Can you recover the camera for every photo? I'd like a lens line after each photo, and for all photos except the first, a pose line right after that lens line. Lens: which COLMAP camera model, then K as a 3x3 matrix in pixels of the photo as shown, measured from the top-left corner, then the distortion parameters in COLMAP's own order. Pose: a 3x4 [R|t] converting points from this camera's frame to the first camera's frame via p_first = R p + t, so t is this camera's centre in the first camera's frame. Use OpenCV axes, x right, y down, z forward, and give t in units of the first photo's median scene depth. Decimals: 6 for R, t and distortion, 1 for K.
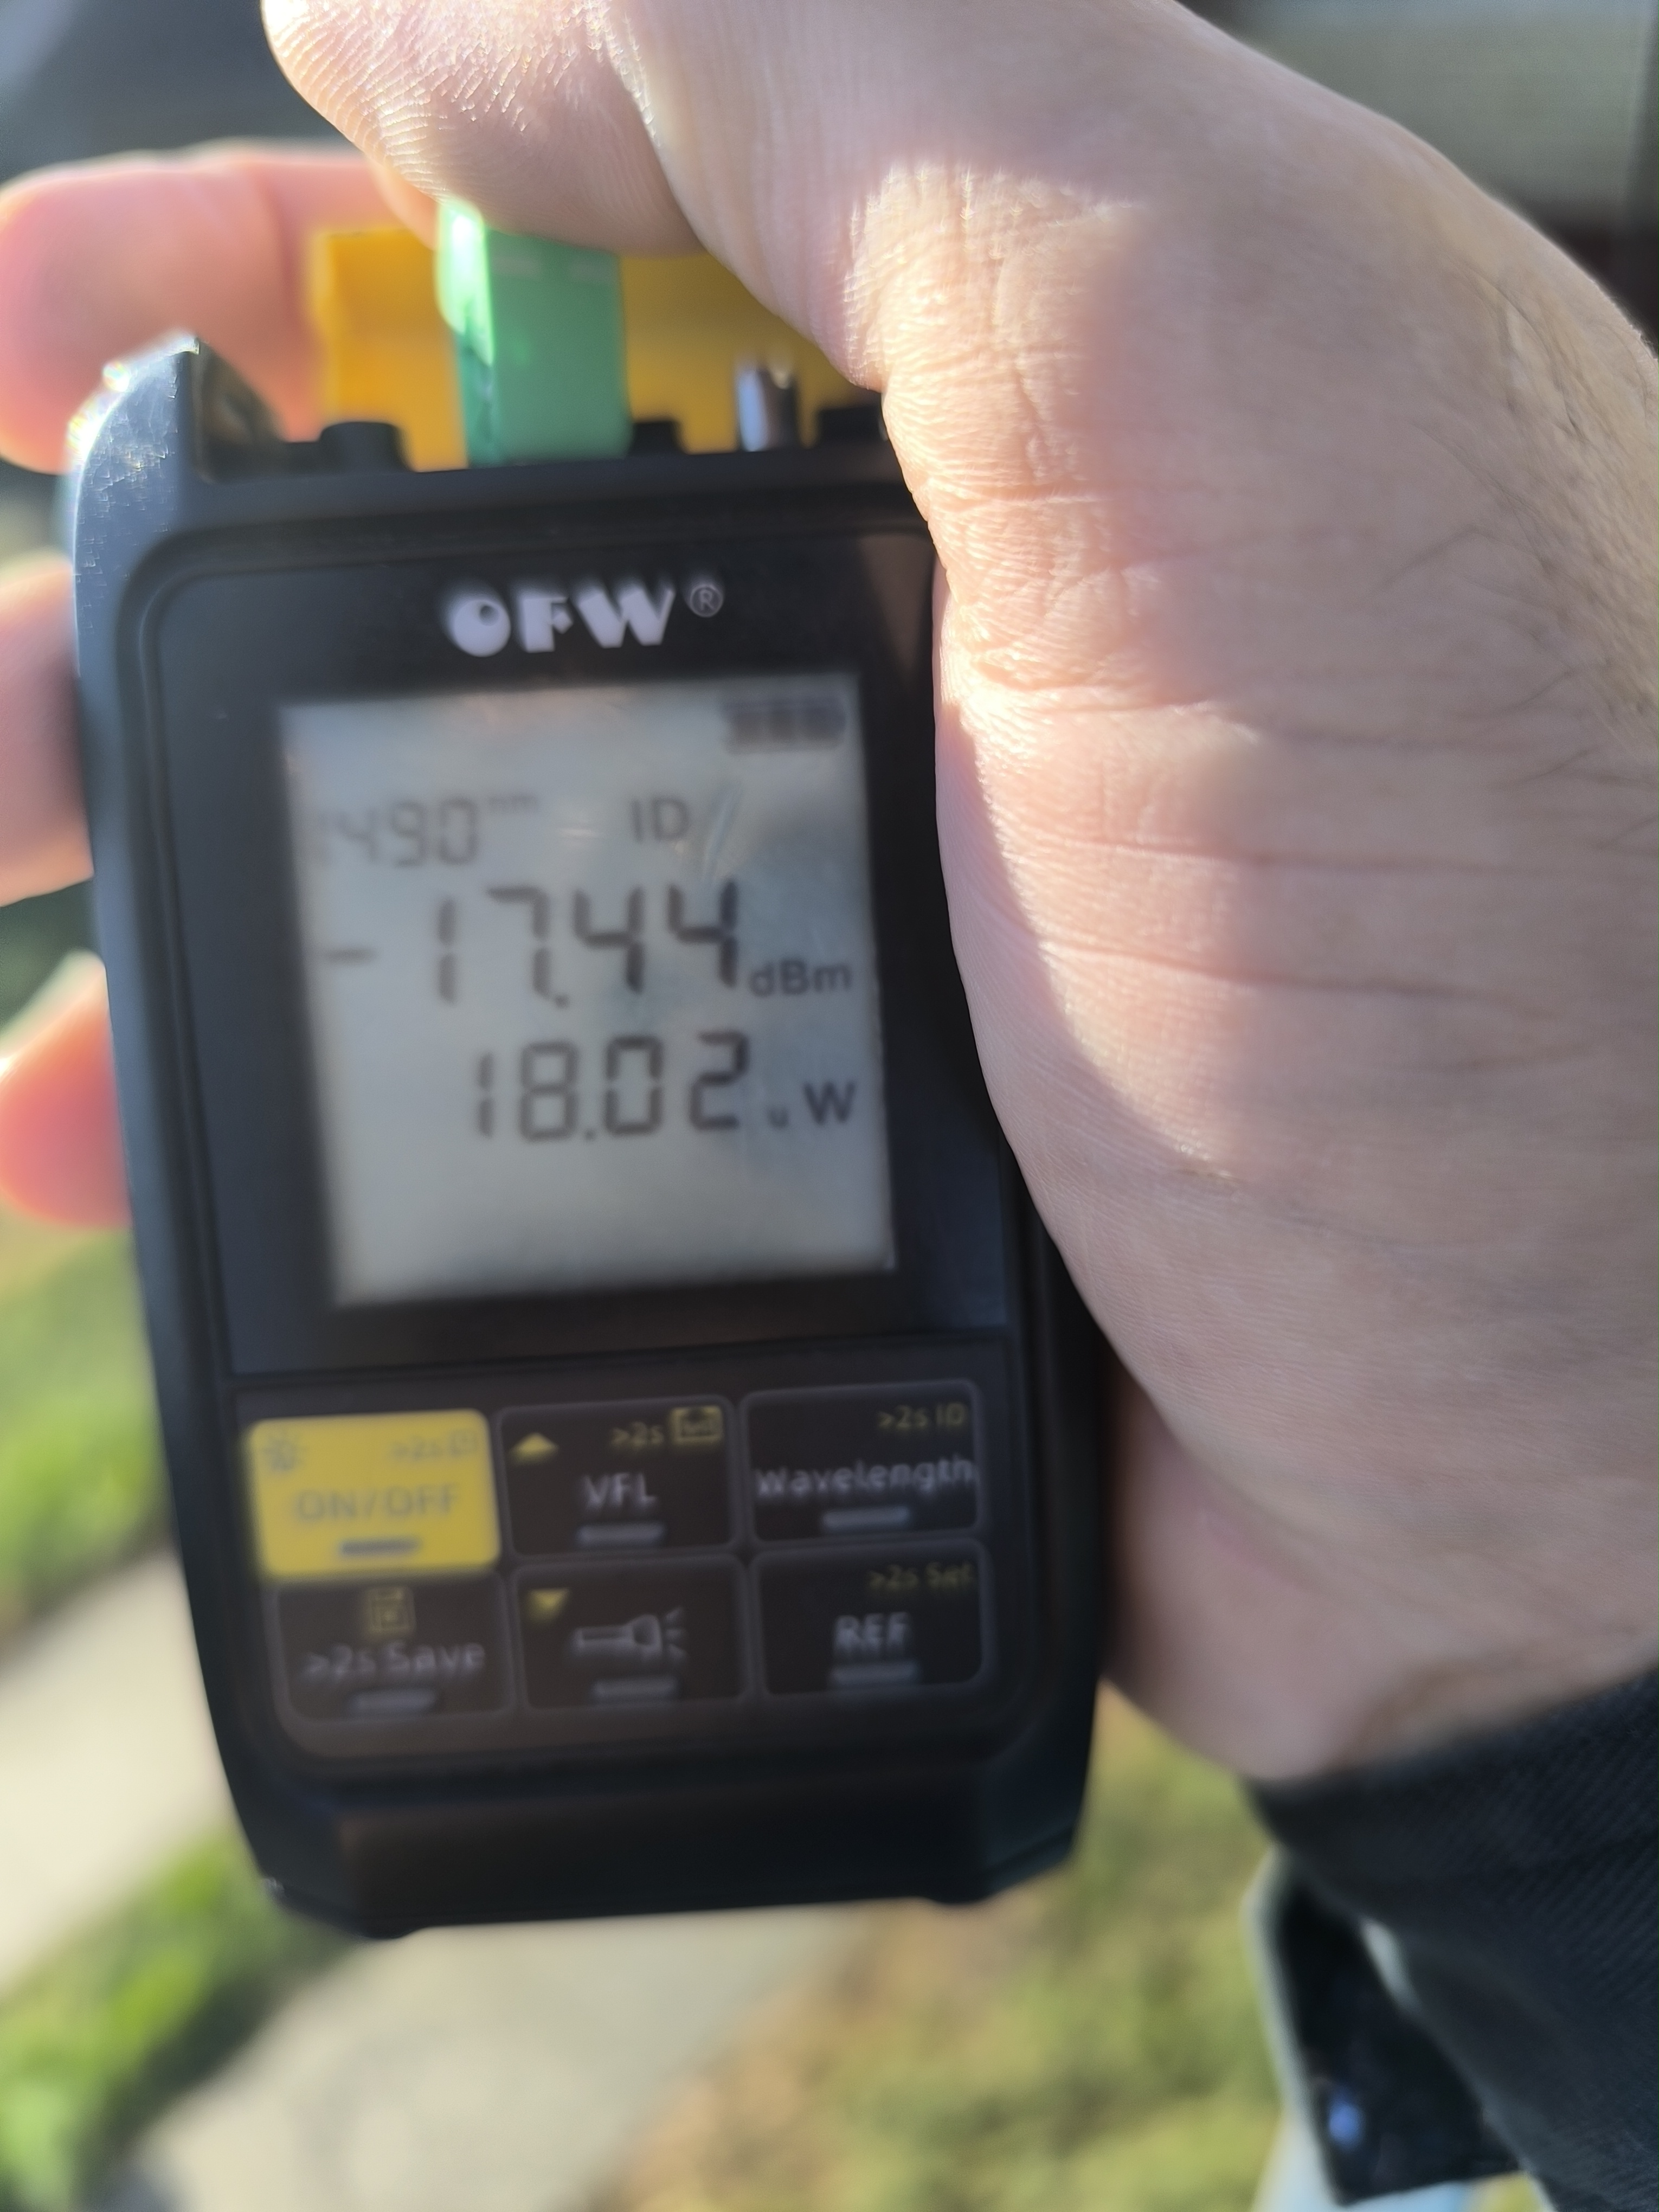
lens RADIAL K [[1605.6, 0, 819.8], [0, 1605.6, 1092.9], [0, 0, 1]] dist [-0.010223, -0.004613]
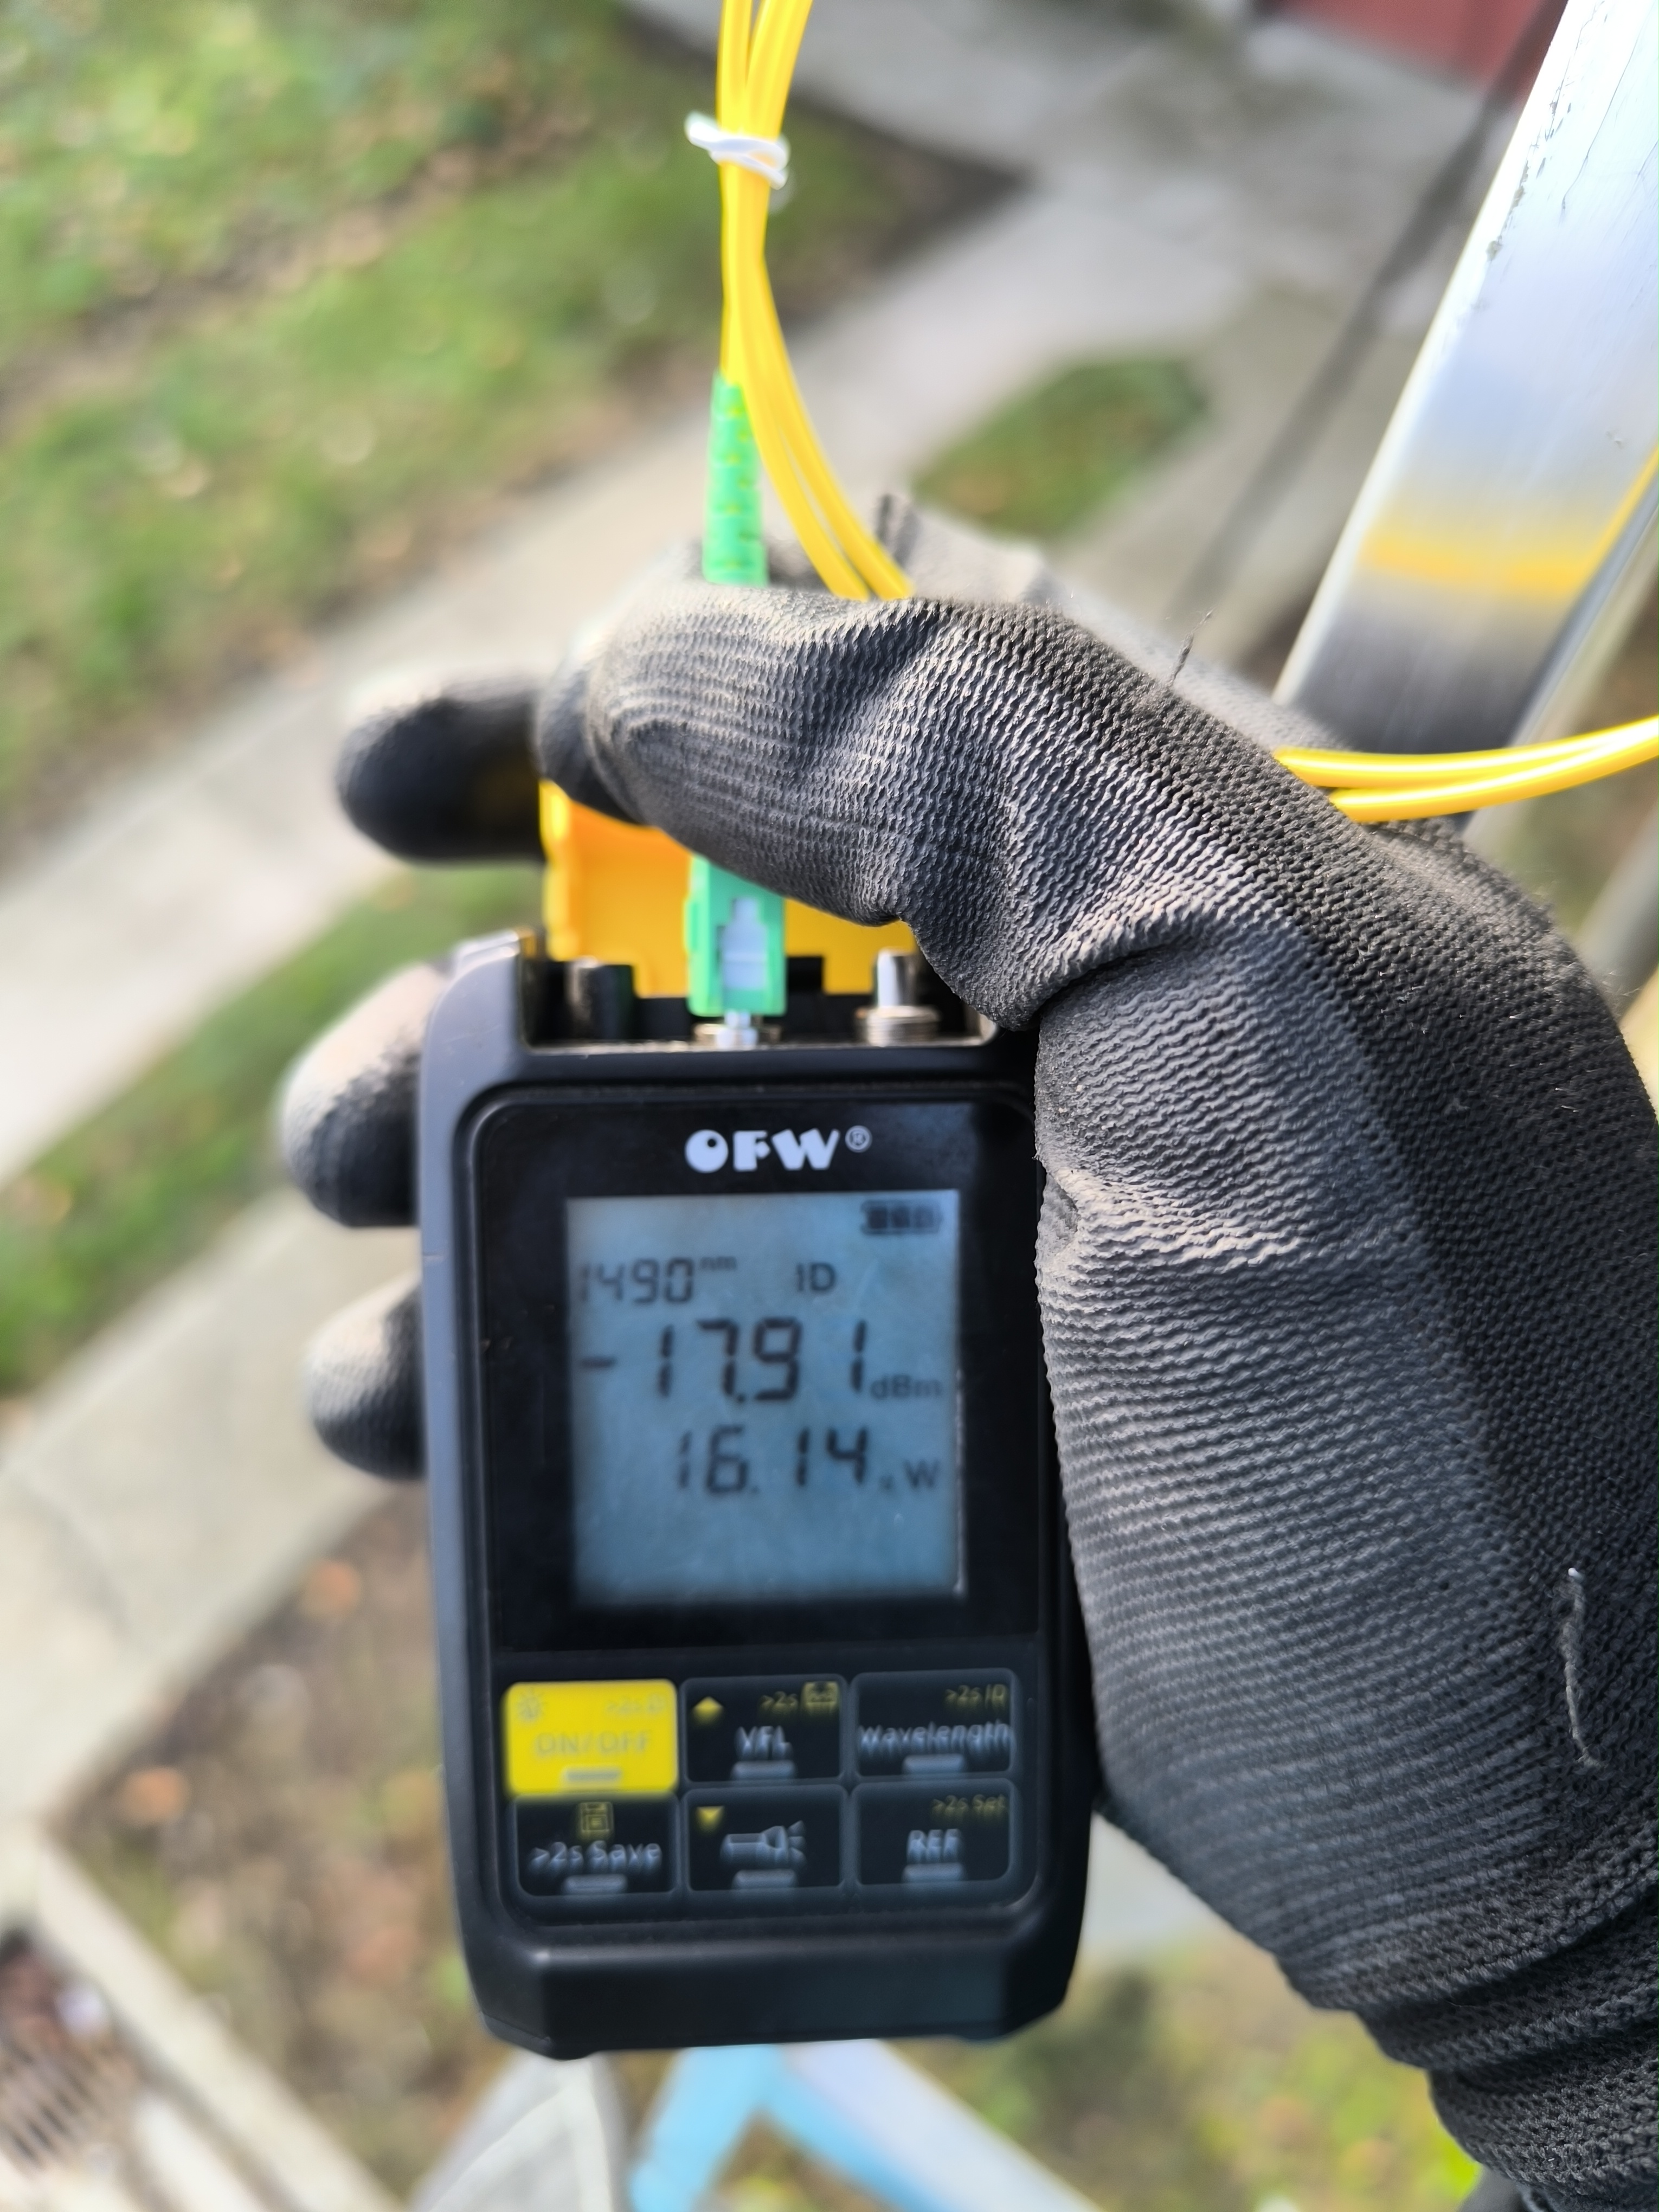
lens RADIAL K [[1605.6, 0, 825.4], [0, 1605.6, 1106.1], [0, 0, 1]] dist [-0.010223, -0.004613]
pose [[0.997396, 0.047714, 0.054080, -0.175484], [-0.045420, 0.998047, -0.042878, -0.260815], [-0.056020, 0.040310, 0.997616, -0.462709]]
